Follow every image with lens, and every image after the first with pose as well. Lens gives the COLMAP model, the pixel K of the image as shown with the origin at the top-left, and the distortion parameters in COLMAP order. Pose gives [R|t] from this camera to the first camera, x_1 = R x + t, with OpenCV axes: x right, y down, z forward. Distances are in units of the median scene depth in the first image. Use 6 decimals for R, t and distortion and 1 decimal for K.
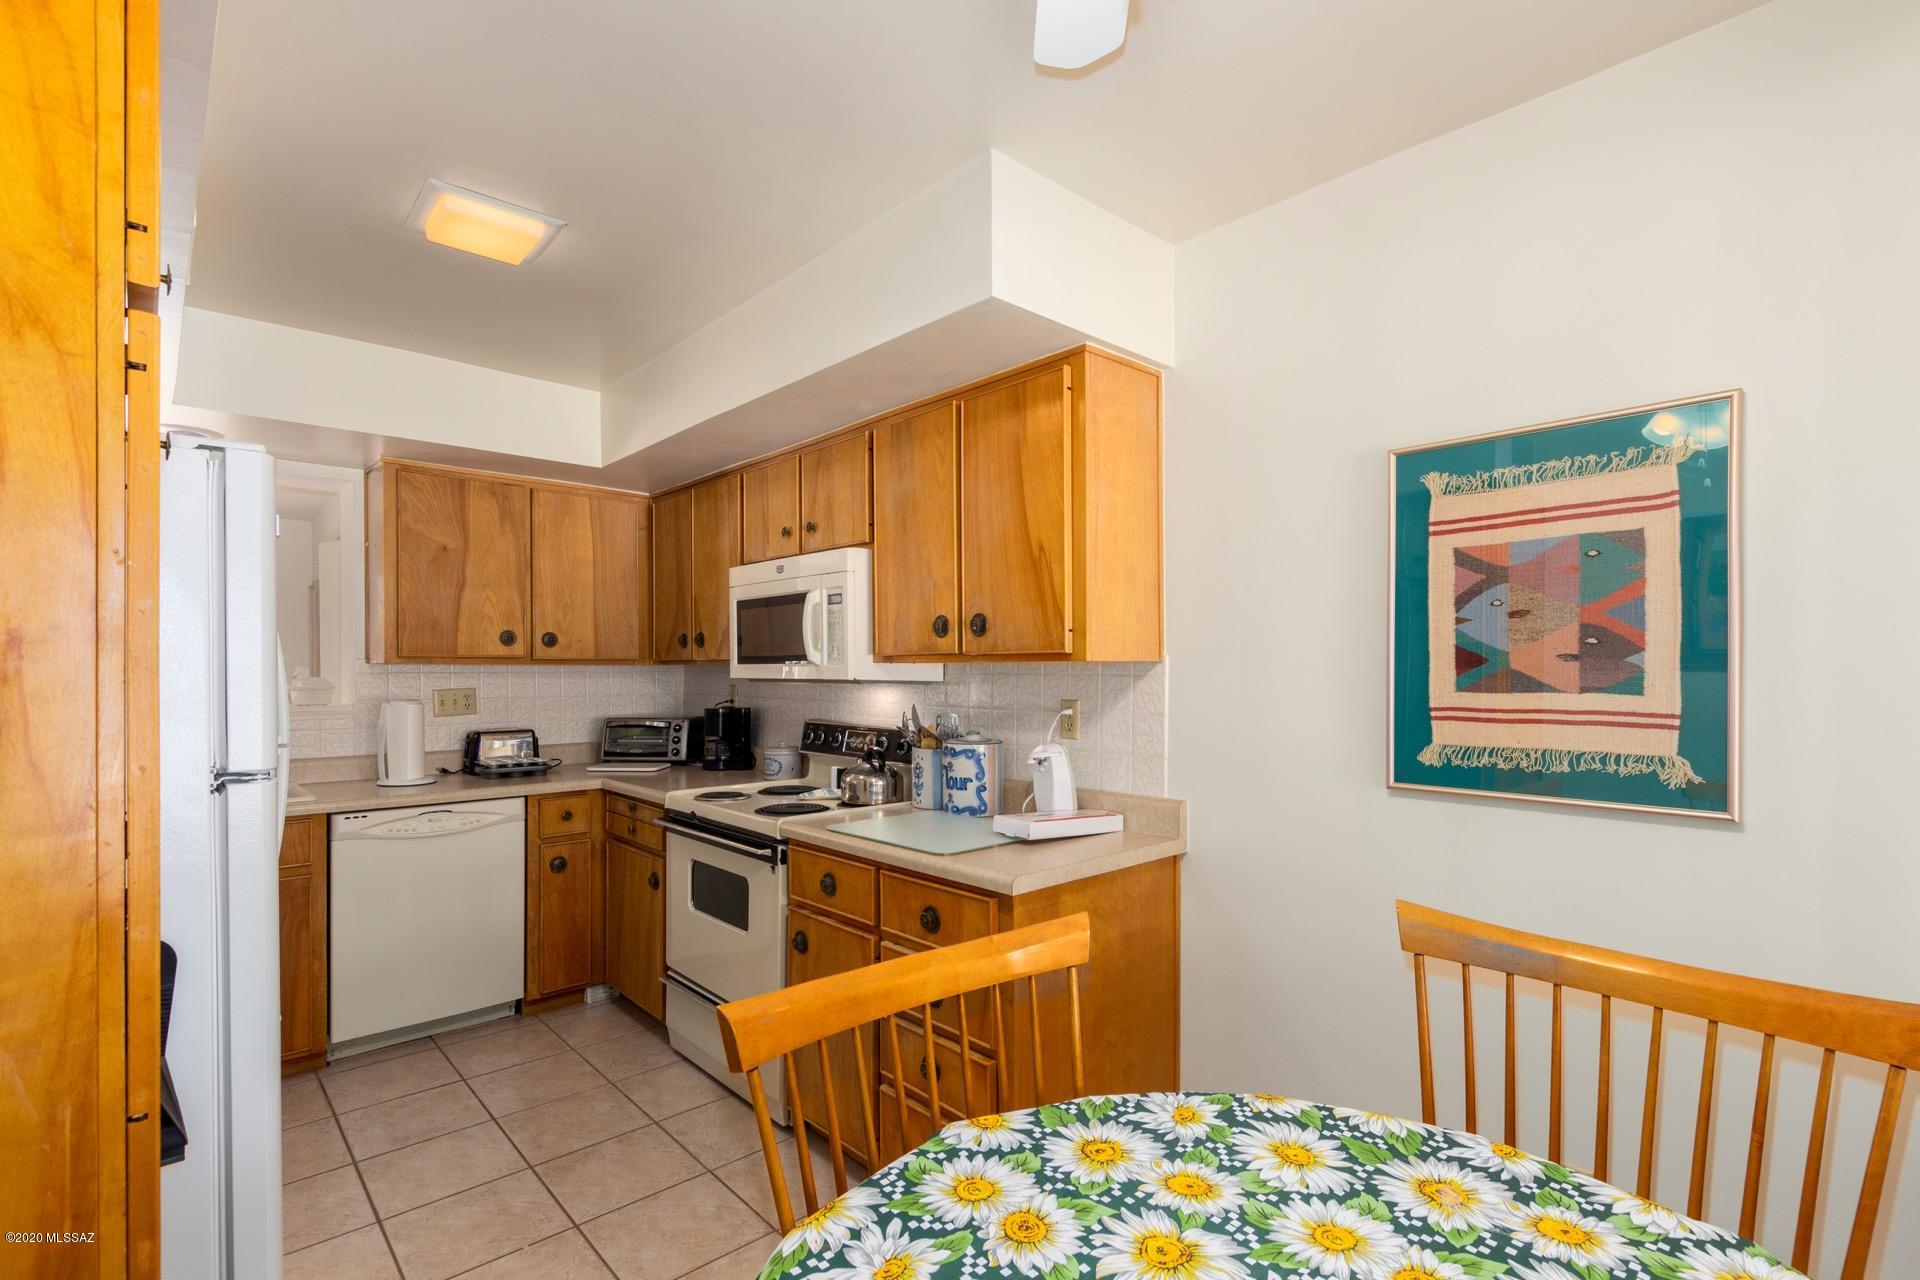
lens RADIAL K [[883.7, 0, 970.8], [0, 883.7, 671.3], [0, 0, 1]] dist [0.005737, -0.001804]
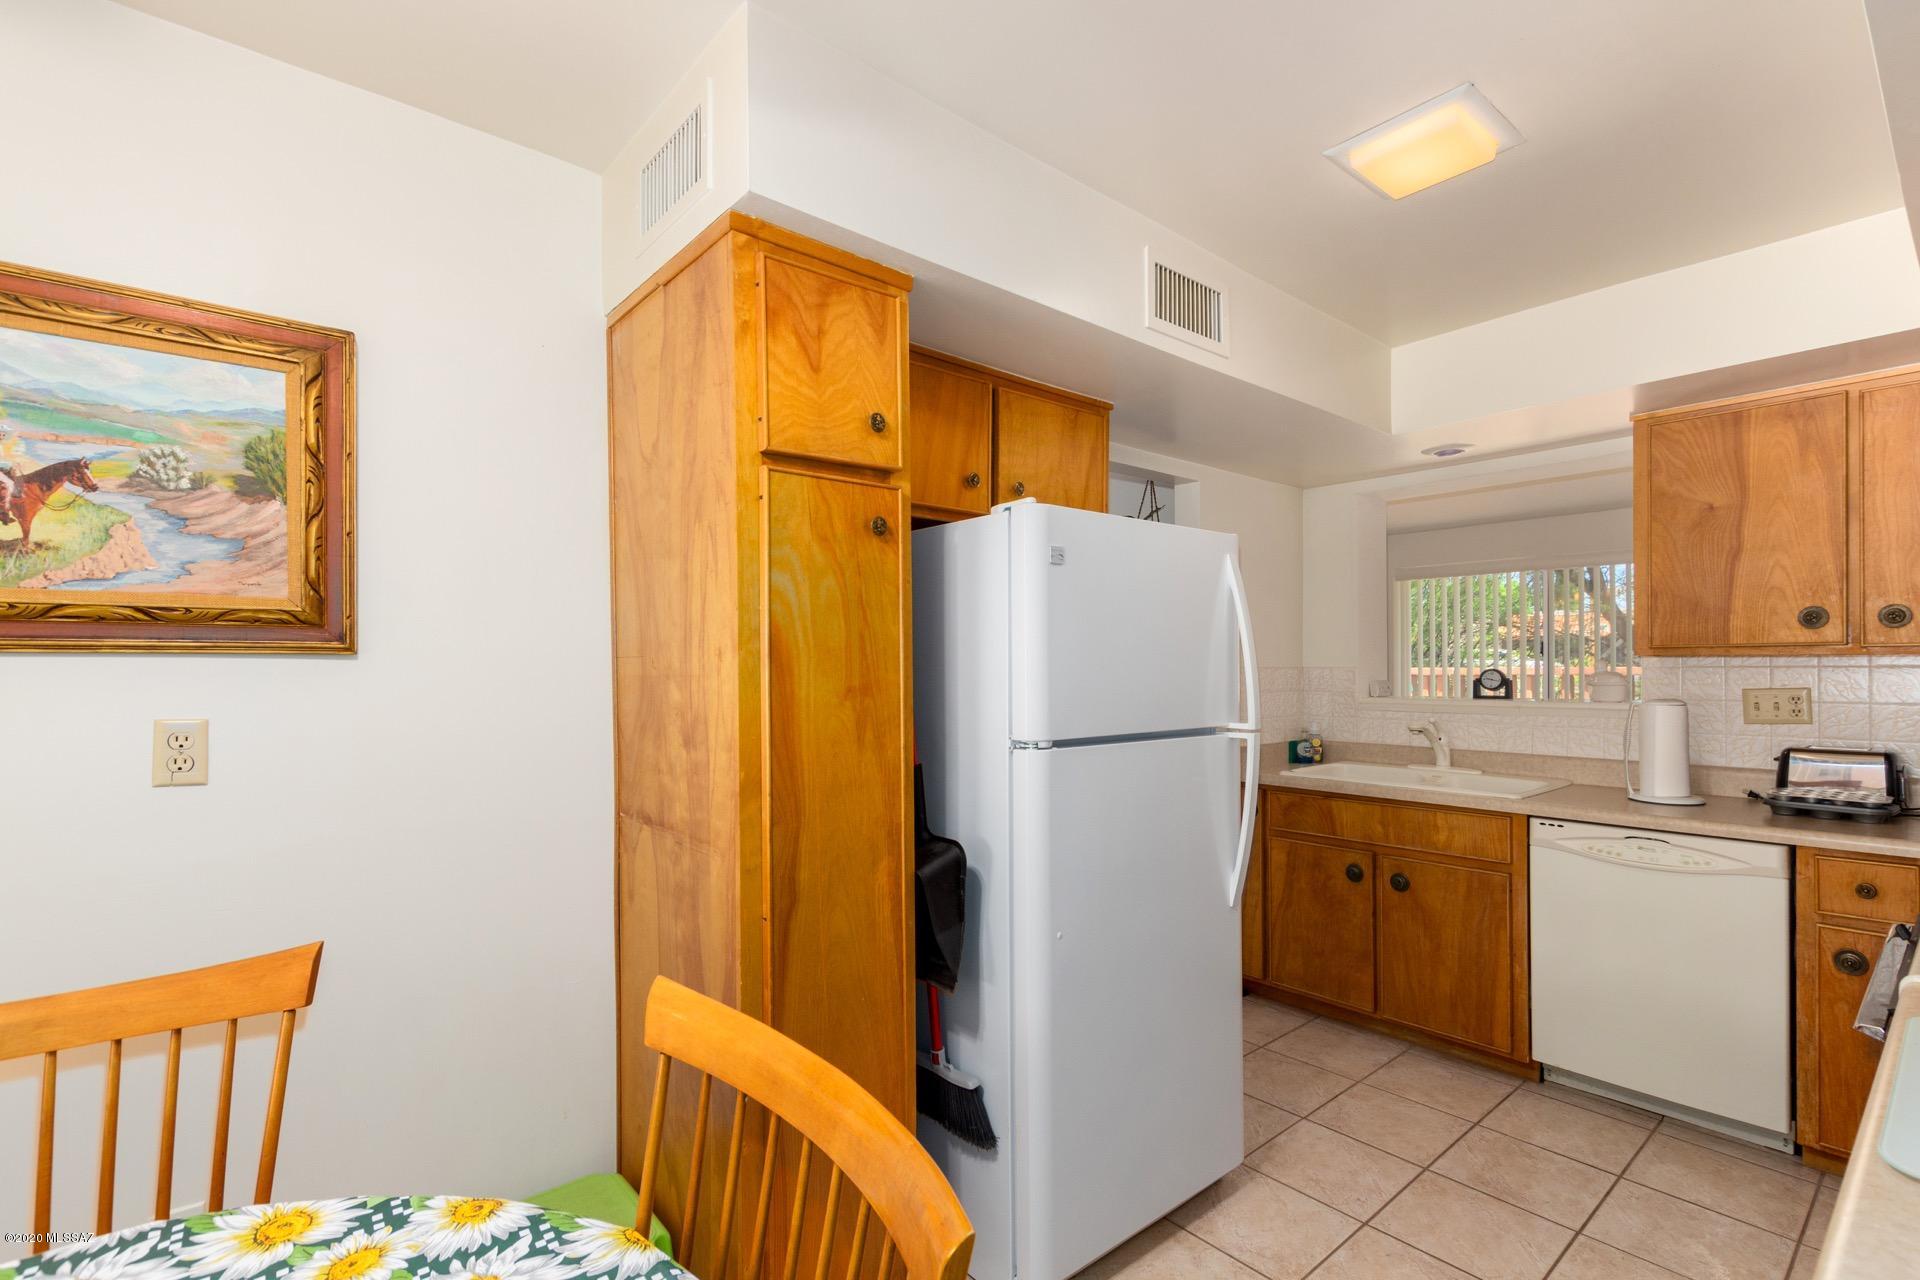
lens RADIAL K [[883.7, 0, 964.0], [0, 883.7, 667.0], [0, 0, 1]] dist [0.005737, -0.001804]
pose [[-0.039833, 0.002963, -0.999202, 0.245610], [0.002004, 0.999994, 0.002886, -0.002345], [0.999204, -0.001888, -0.039839, 0.432075]]
